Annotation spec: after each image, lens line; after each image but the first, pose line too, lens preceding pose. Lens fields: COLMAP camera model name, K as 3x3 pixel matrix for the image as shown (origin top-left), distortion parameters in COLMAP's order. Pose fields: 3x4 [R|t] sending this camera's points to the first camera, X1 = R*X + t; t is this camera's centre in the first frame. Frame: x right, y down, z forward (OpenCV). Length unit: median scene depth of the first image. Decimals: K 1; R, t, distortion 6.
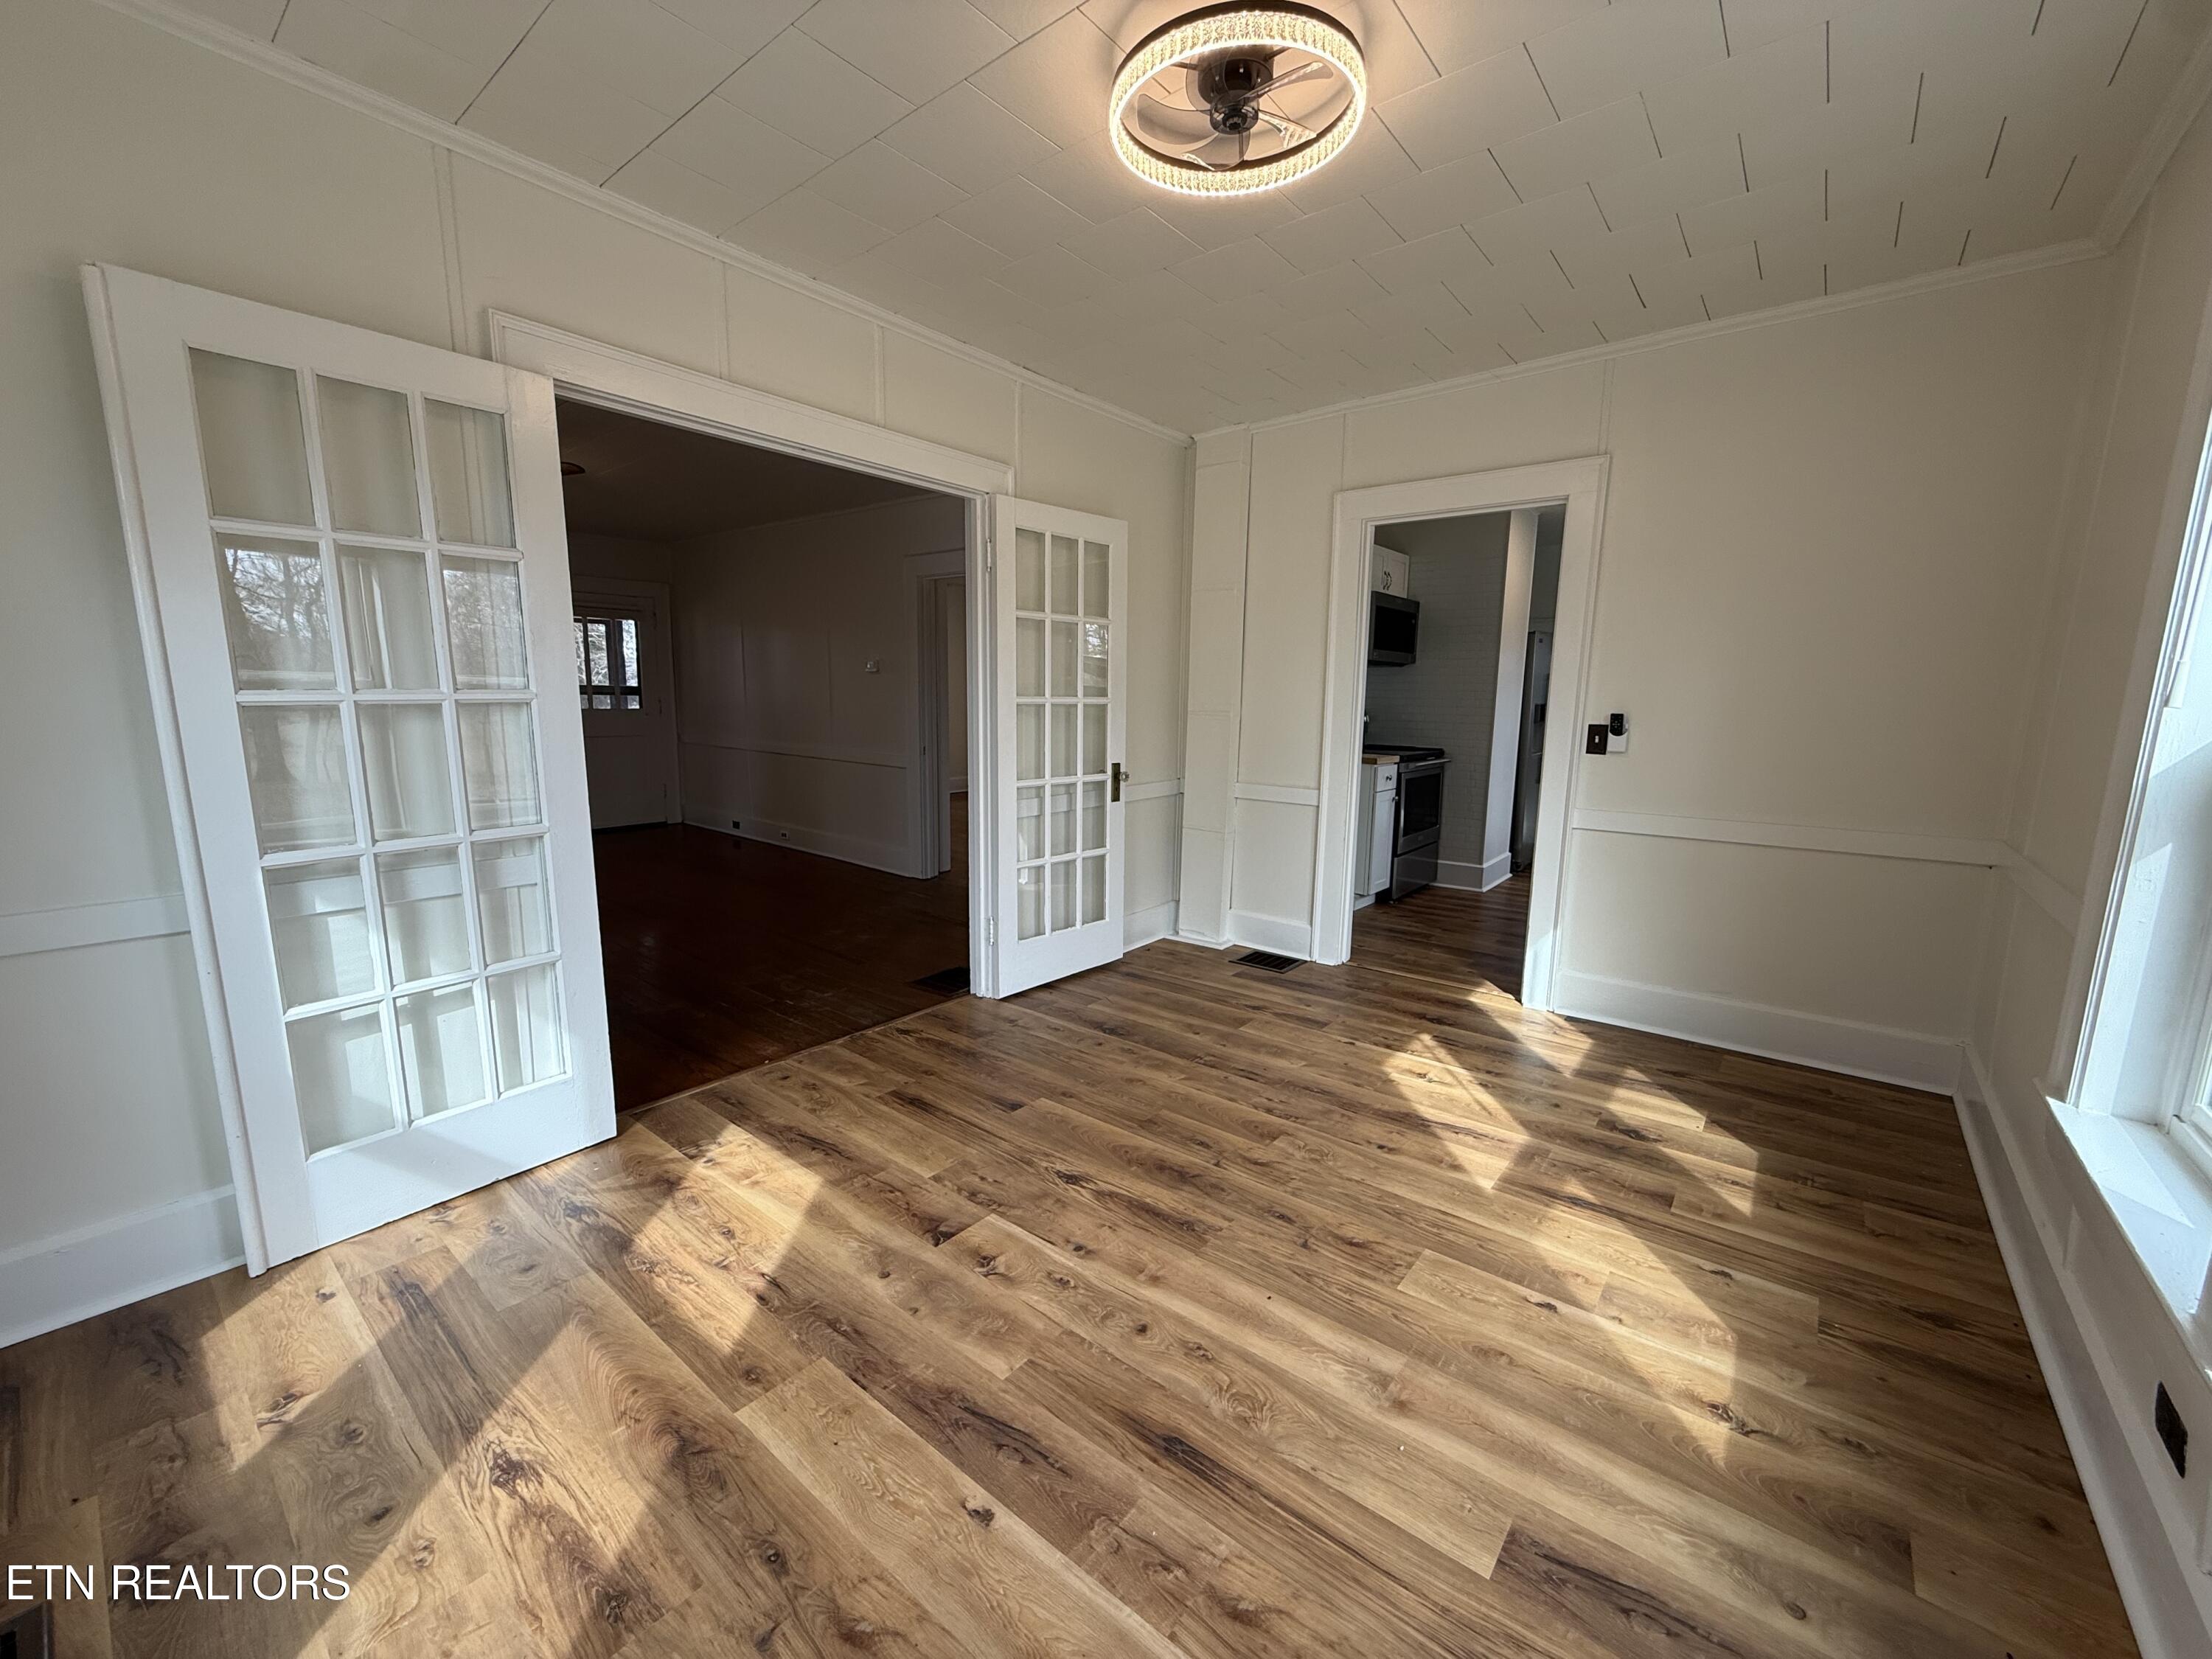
lens RADIAL K [[880.8, 0, 1103.3], [0, 880.8, 839.1], [0, 0, 1]] dist [0.001159, 0.000661]
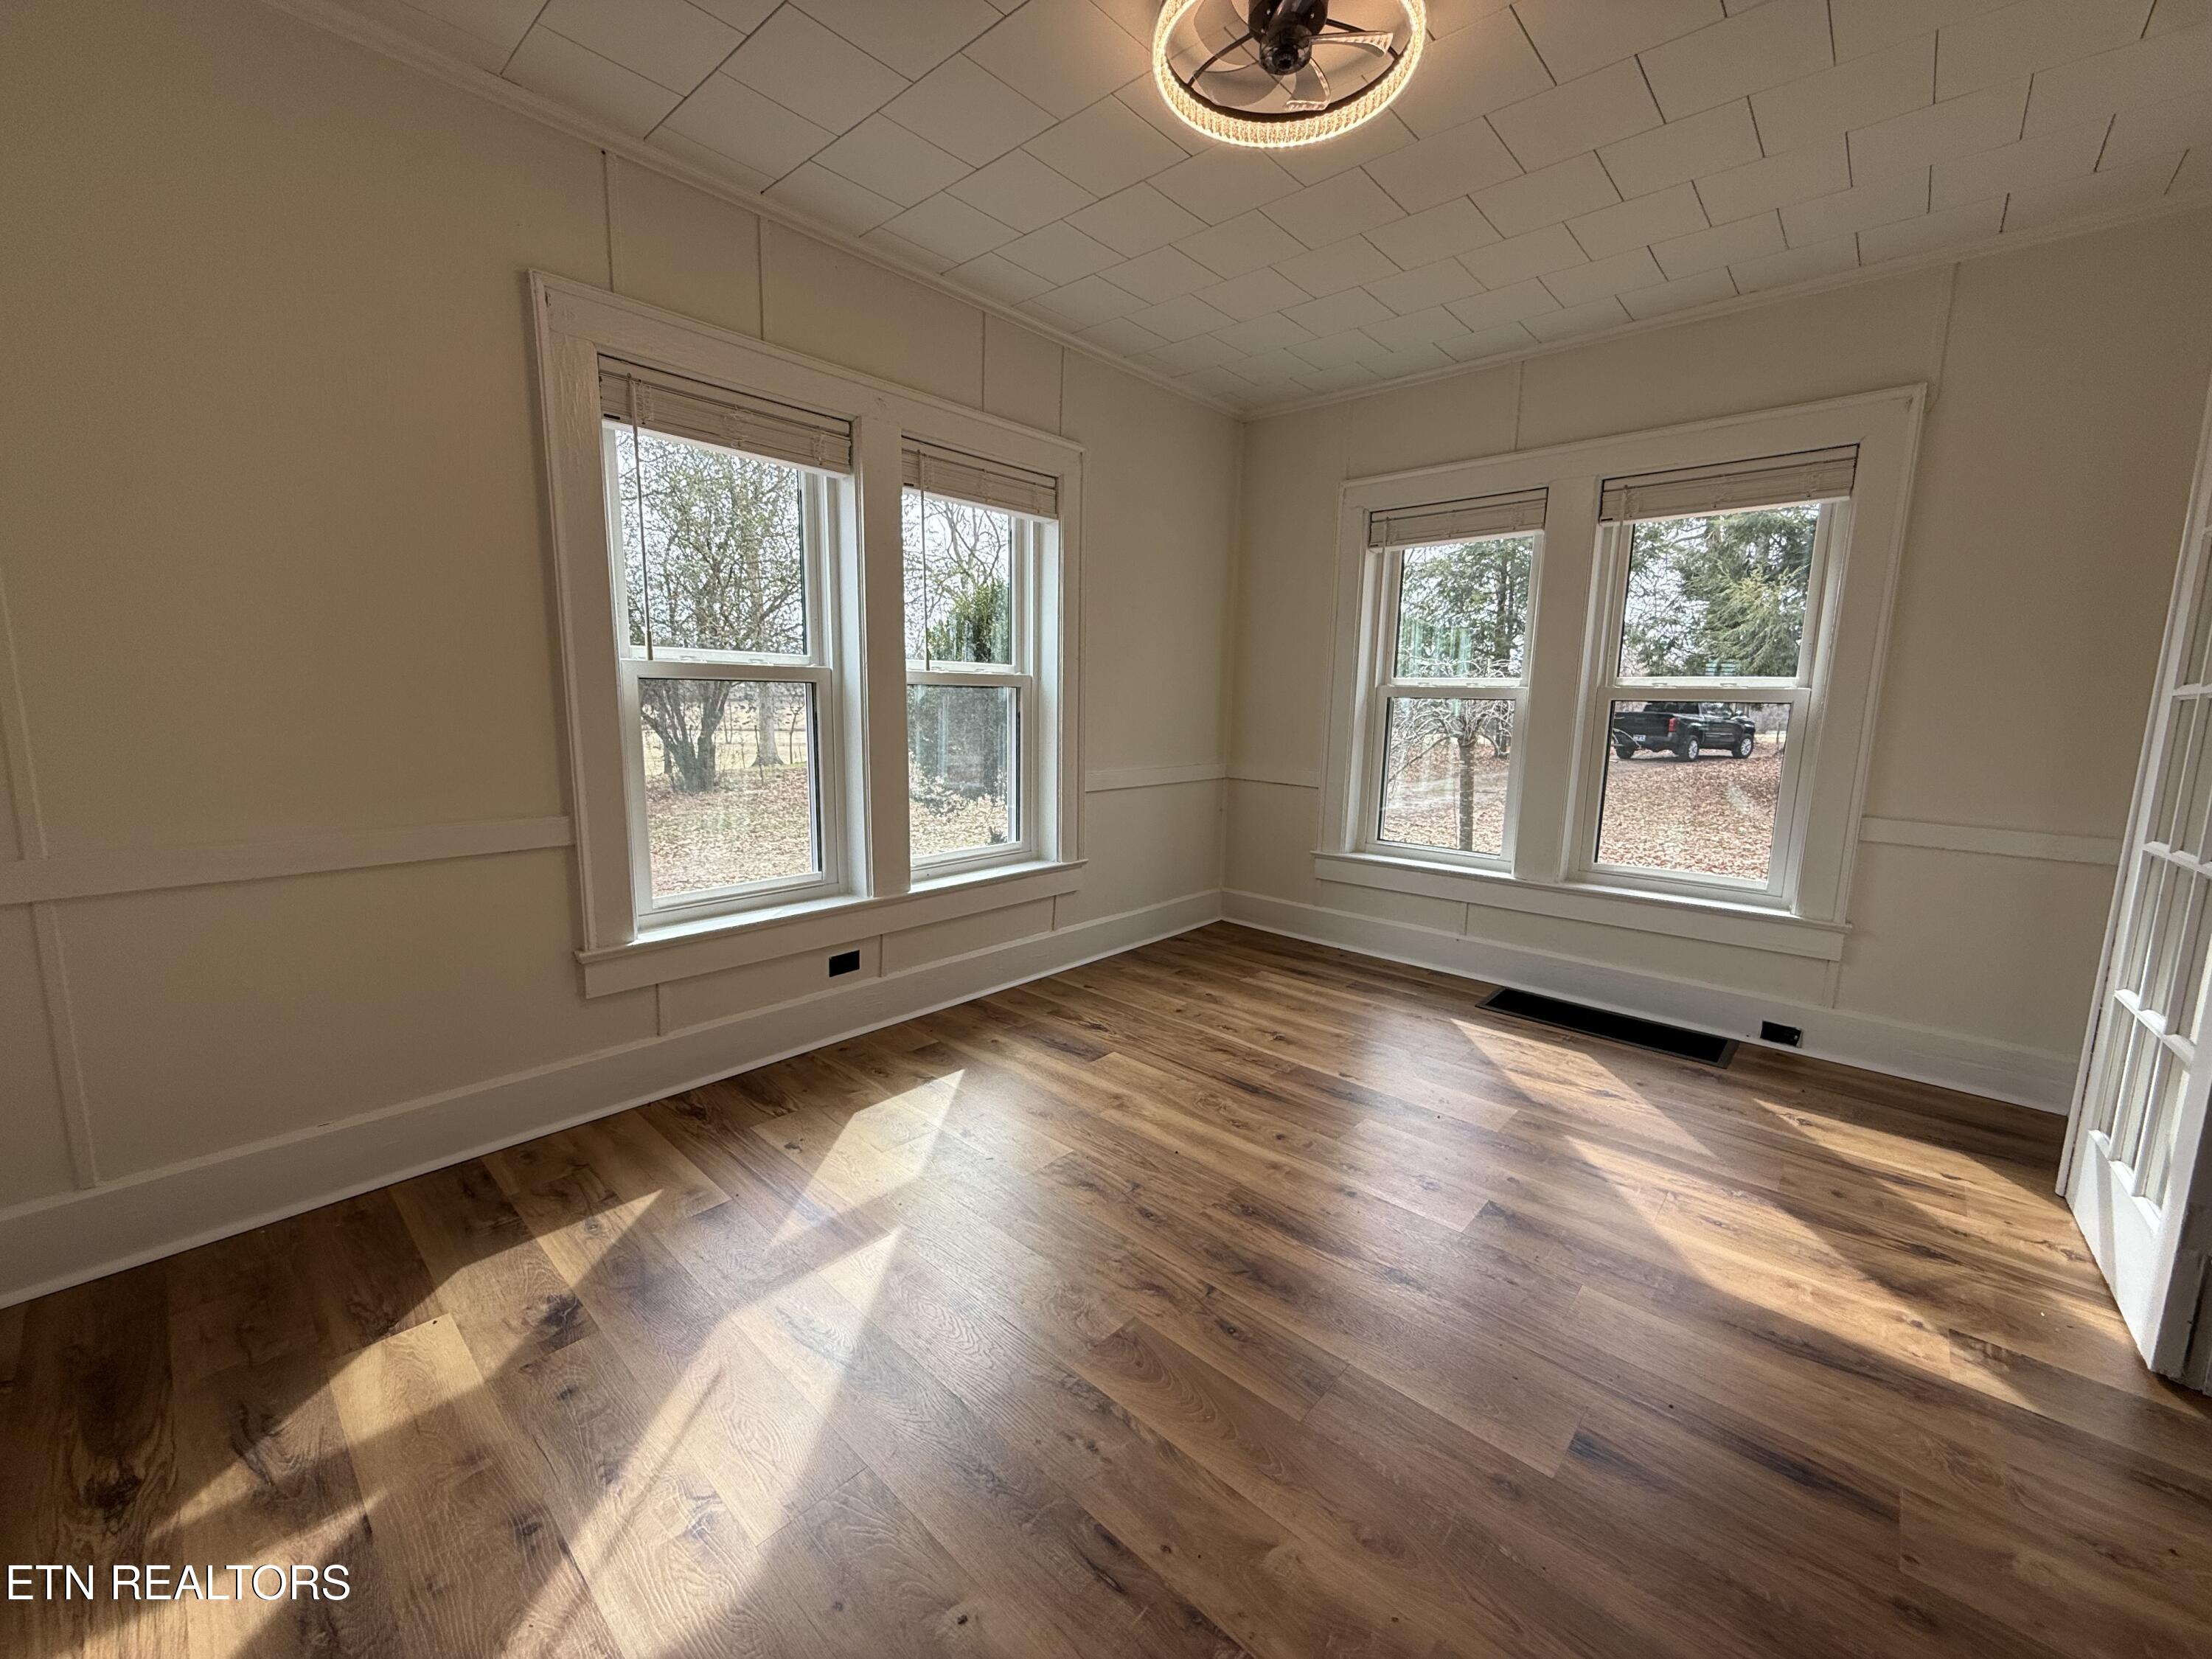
lens RADIAL K [[880.8, 0, 1105.0], [0, 880.8, 828.3], [0, 0, 1]] dist [0.001159, 0.000661]
pose [[-0.998298, -0.036359, 0.045587, 0.222687], [-0.020478, 0.950605, 0.309727, -0.258672], [-0.054597, 0.308267, -0.949732, 1.782763]]
